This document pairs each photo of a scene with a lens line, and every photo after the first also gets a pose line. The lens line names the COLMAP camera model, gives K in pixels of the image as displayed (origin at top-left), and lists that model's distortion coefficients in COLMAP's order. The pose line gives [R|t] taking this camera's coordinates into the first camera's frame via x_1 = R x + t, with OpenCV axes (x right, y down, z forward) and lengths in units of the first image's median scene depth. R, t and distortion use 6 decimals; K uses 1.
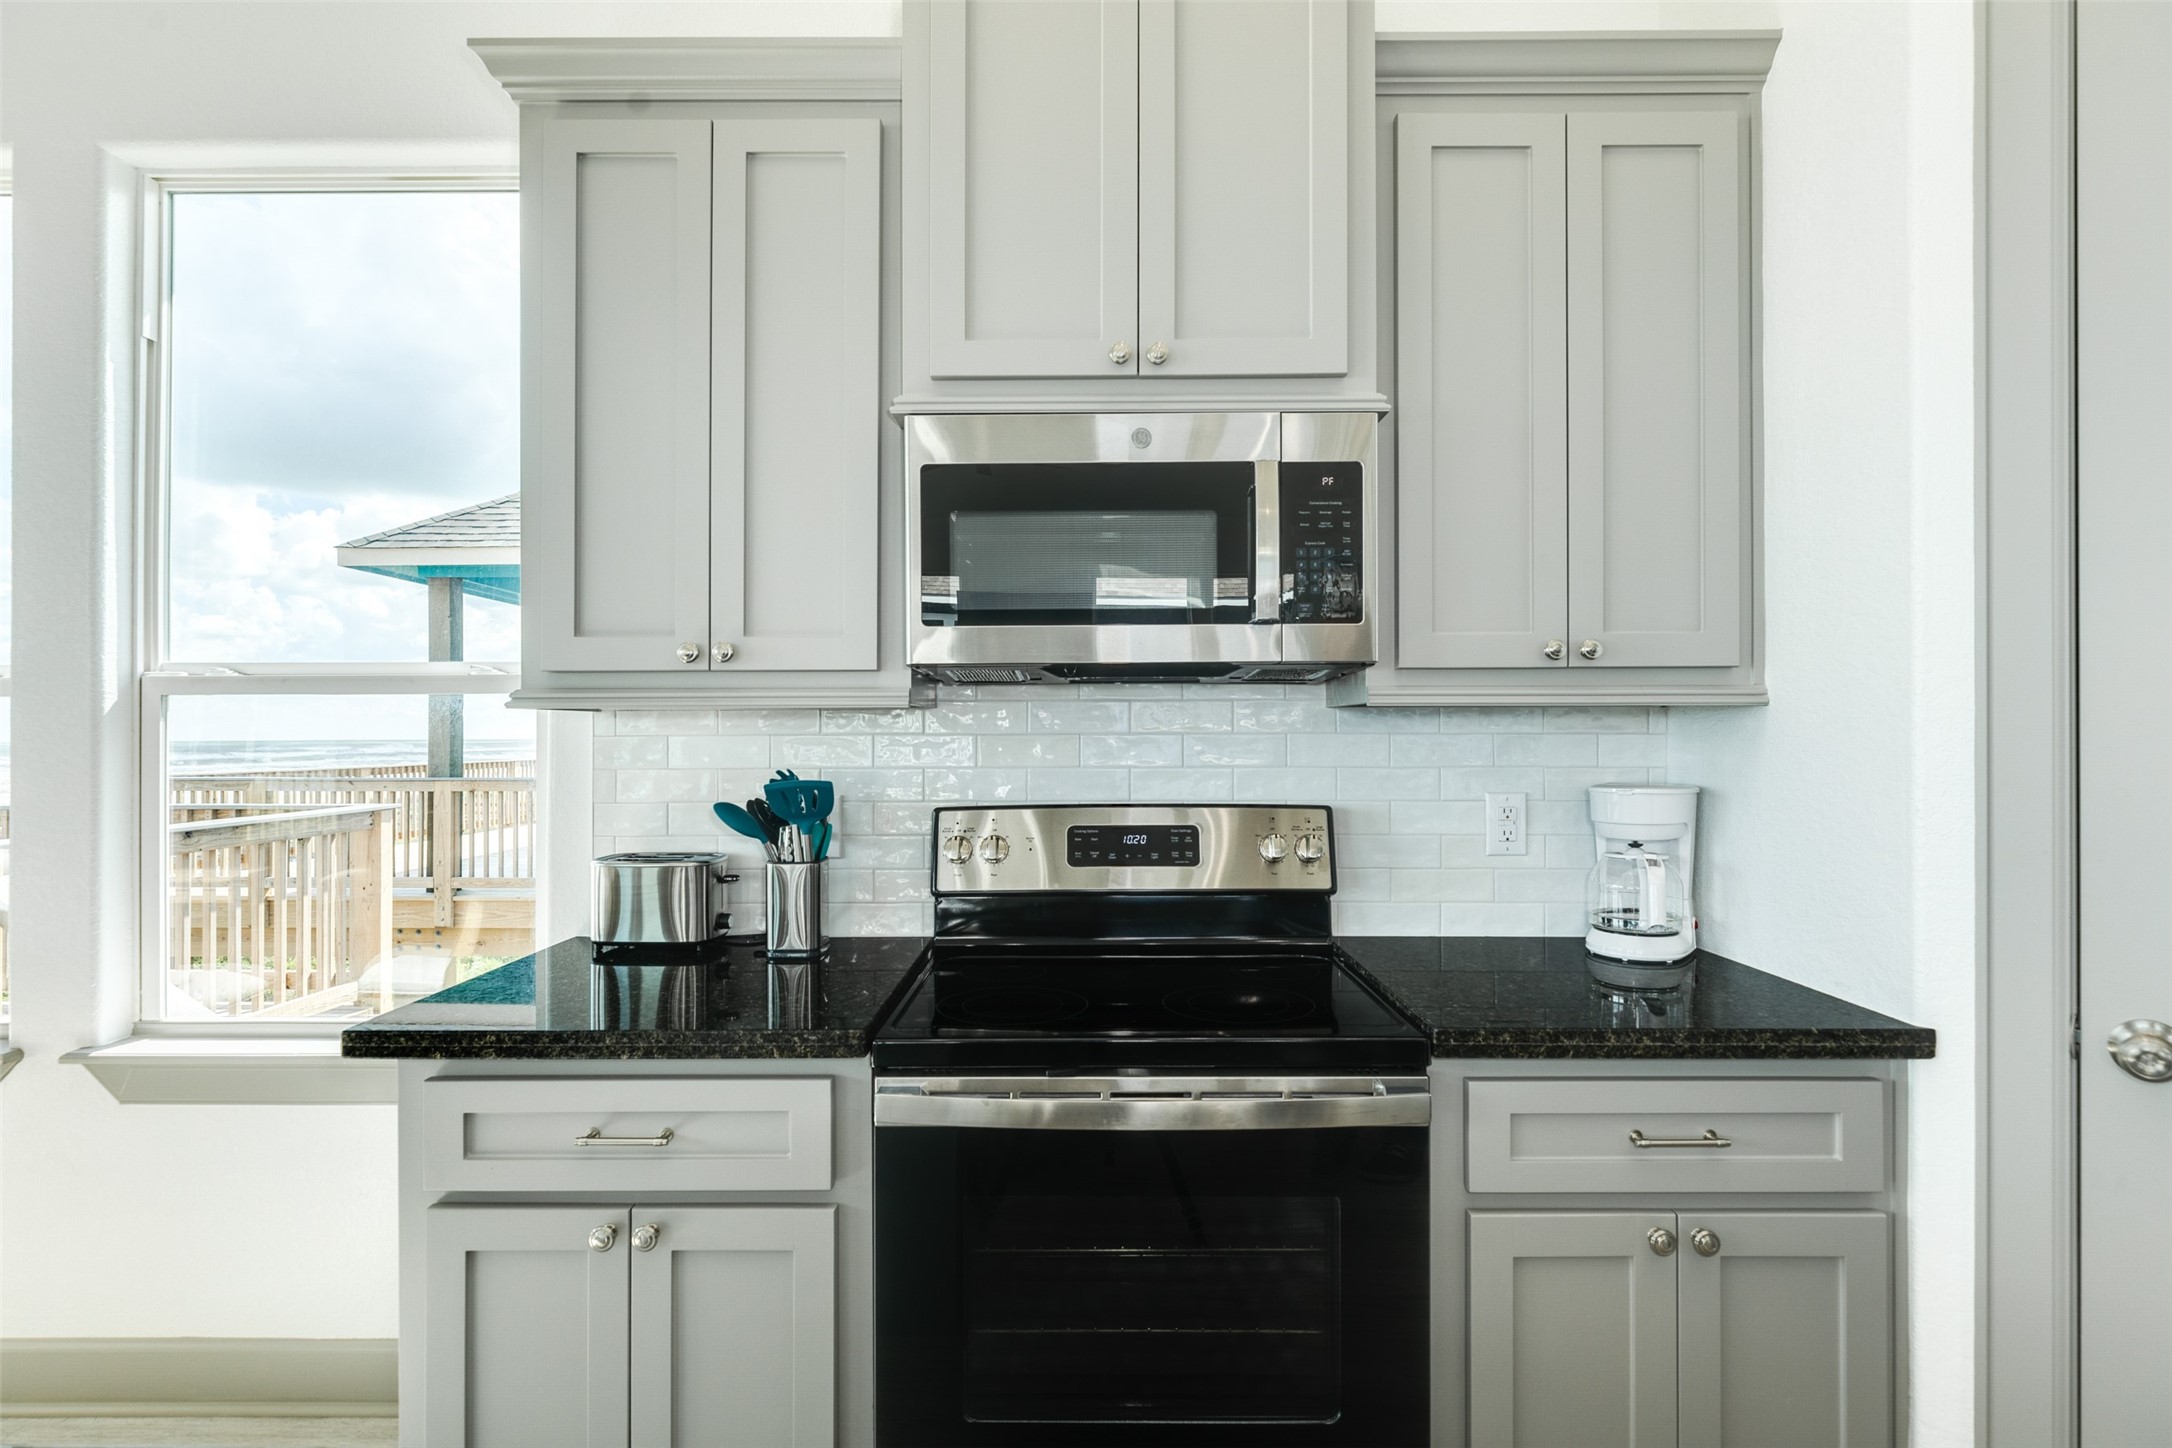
lens RADIAL K [[1055.8, 0, 1081.9], [0, 1055.8, 723.5], [0, 0, 1]] dist [-0.005372, 0.001541]
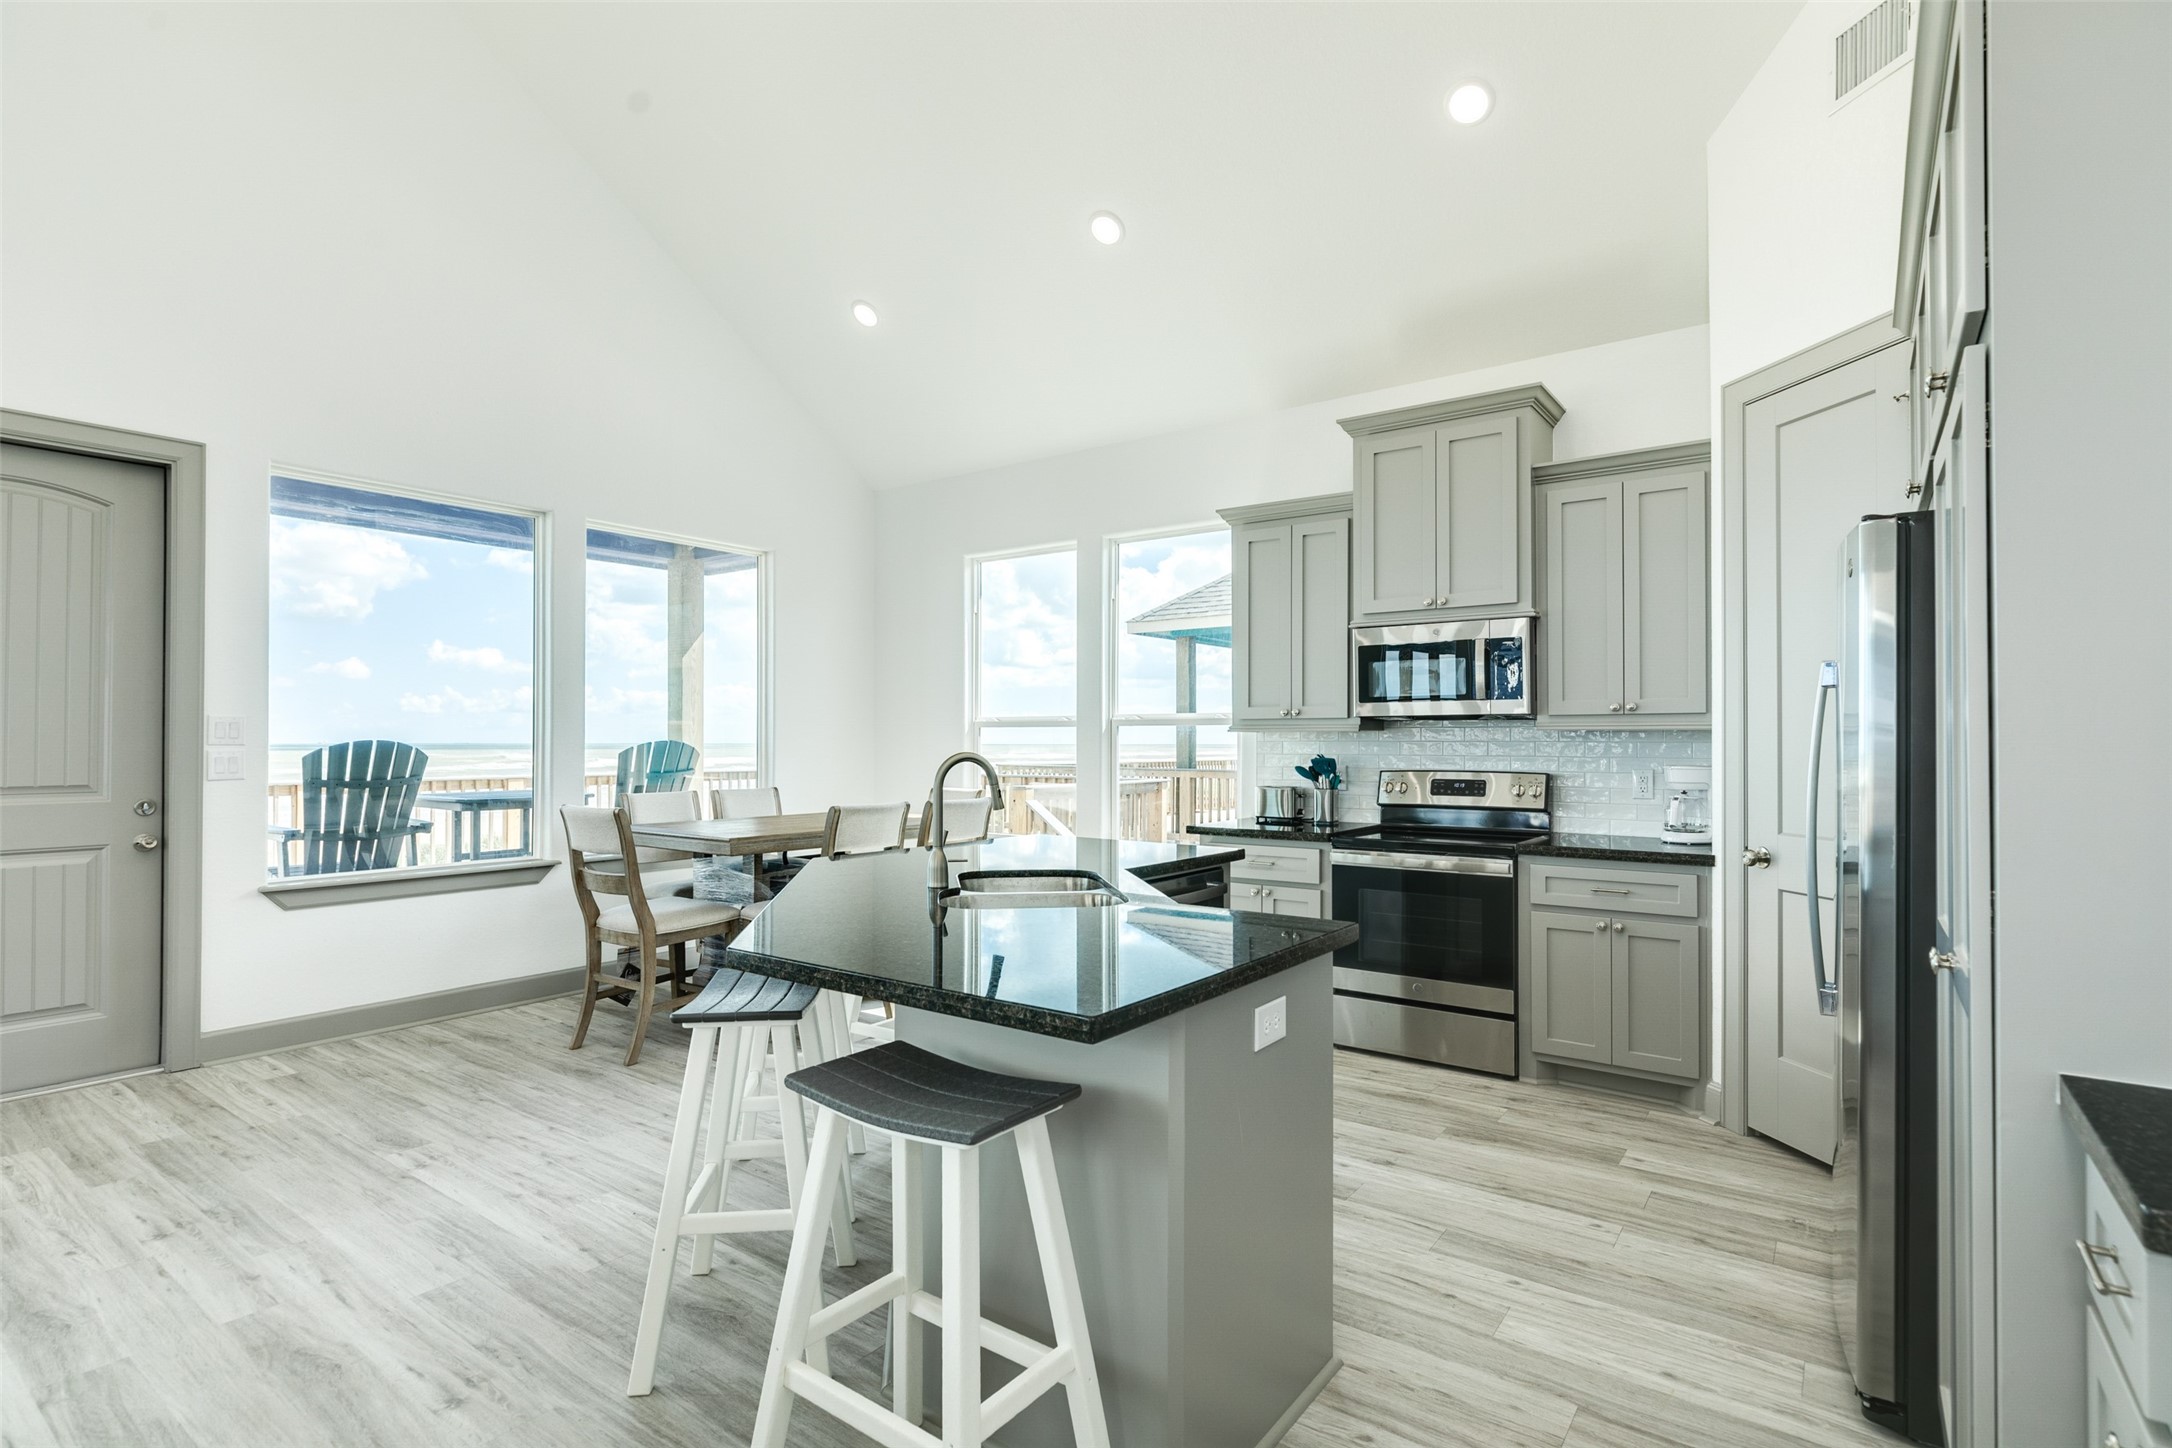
lens RADIAL K [[1055.8, 0, 1081.8], [0, 1055.8, 726.4], [0, 0, 1]] dist [-0.005372, 0.001541]
pose [[0.808216, -0.005033, -0.588864, 0.801990], [0.003177, 0.999986, -0.004187, -0.018061], [0.588877, 0.001513, 0.808221, -1.513033]]
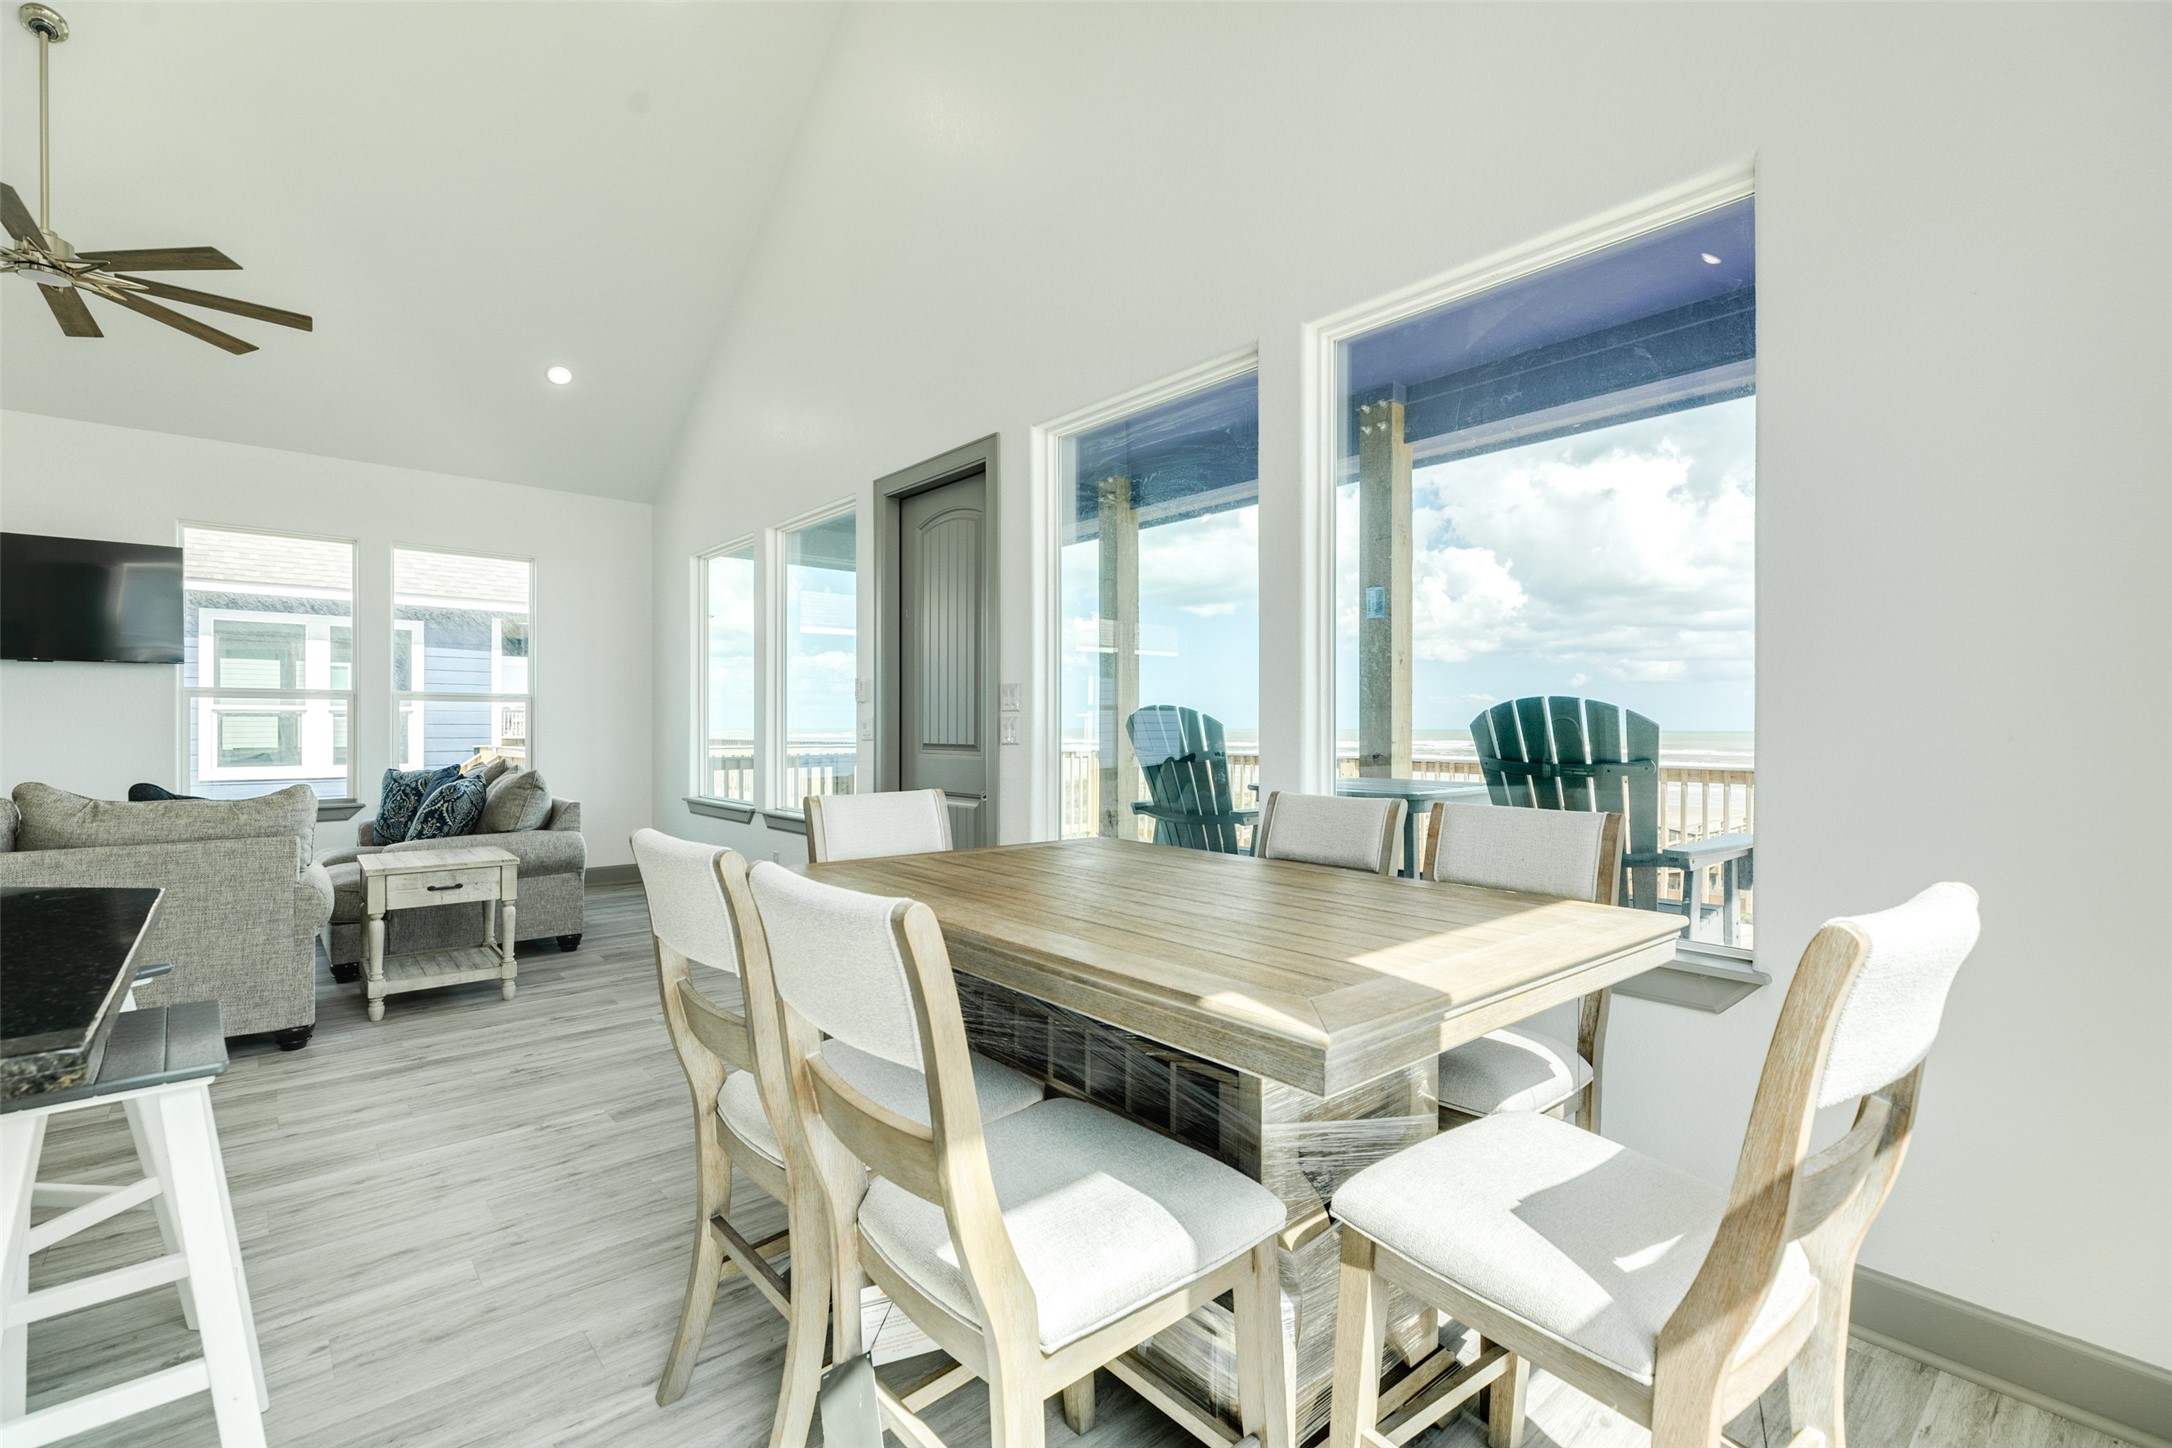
lens RADIAL K [[969.3, 0, 1086.8], [0, 969.3, 727.3], [0, 0, 1]] dist [0.004471, -0.000022]
pose [[-0.749889, 0.003110, -0.661556, -0.706698], [0.007906, 0.999960, -0.004262, 0.054455], [0.661516, -0.008426, -0.749884, 1.009179]]
